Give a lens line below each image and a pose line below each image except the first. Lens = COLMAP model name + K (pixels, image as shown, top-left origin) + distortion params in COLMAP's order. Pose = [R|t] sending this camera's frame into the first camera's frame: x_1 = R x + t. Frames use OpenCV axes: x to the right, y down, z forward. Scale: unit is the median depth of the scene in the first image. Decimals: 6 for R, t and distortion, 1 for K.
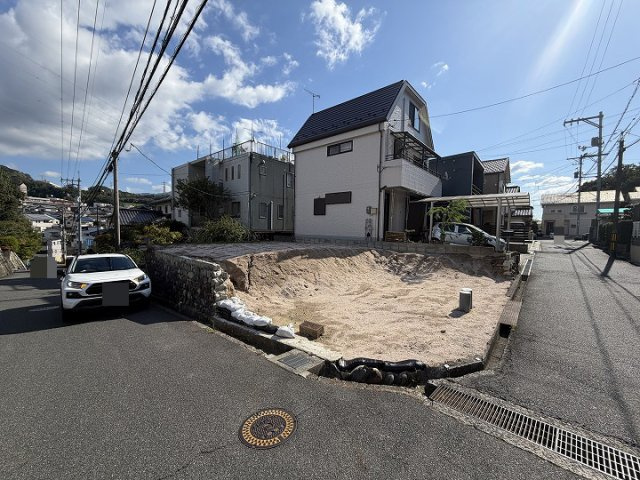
lens RADIAL K [[254.9, 0, 318.7], [0, 254.9, 240.5], [0, 0, 1]] dist [0.000994, -0.000293]
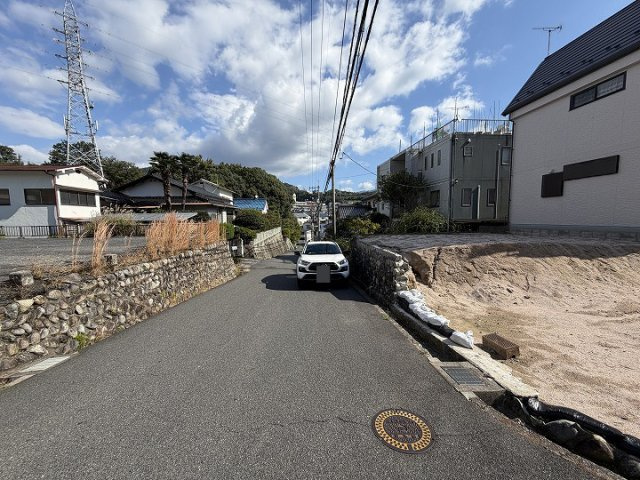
lens RADIAL K [[254.9, 0, 318.8], [0, 254.9, 242.1], [0, 0, 1]] dist [0.000994, -0.000293]
pose [[0.721411, 0.033234, -0.691709, 0.052652], [-0.003905, 0.999027, 0.043927, -0.001194], [0.692496, -0.028988, 0.720839, 0.029759]]
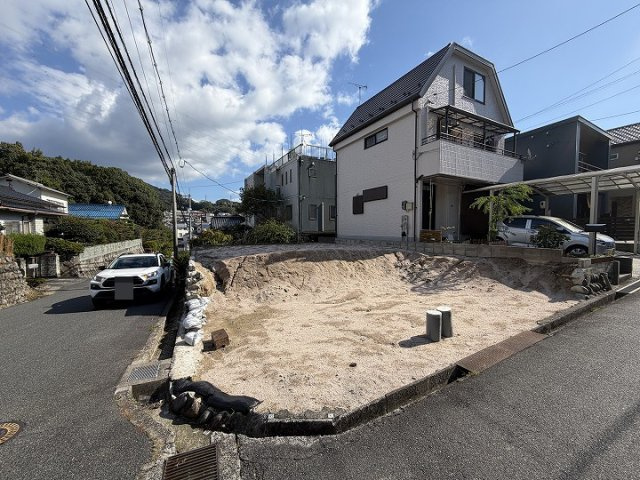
lens RADIAL K [[254.9, 0, 318.8], [0, 254.9, 241.3], [0, 0, 1]] dist [0.000994, -0.000293]
pose [[0.937538, -0.008698, -0.347774, 0.319624], [0.007480, 0.999960, -0.004844, 0.004404], [0.347802, 0.001940, 0.937566, 0.139813]]
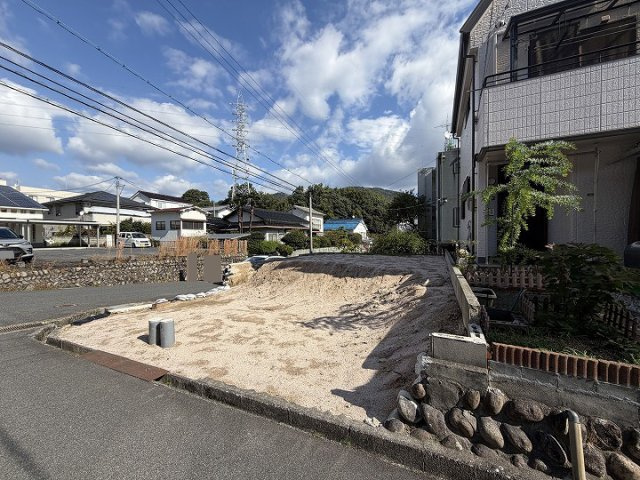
lens RADIAL K [[254.9, 0, 318.7], [0, 254.9, 247.1], [0, 0, 1]] dist [0.000994, -0.000293]
pose [[0.268726, 0.014750, -0.963104, 0.910750], [-0.034107, 0.999401, 0.005789, -0.029983], [0.962612, 0.031293, 0.269069, 0.776801]]
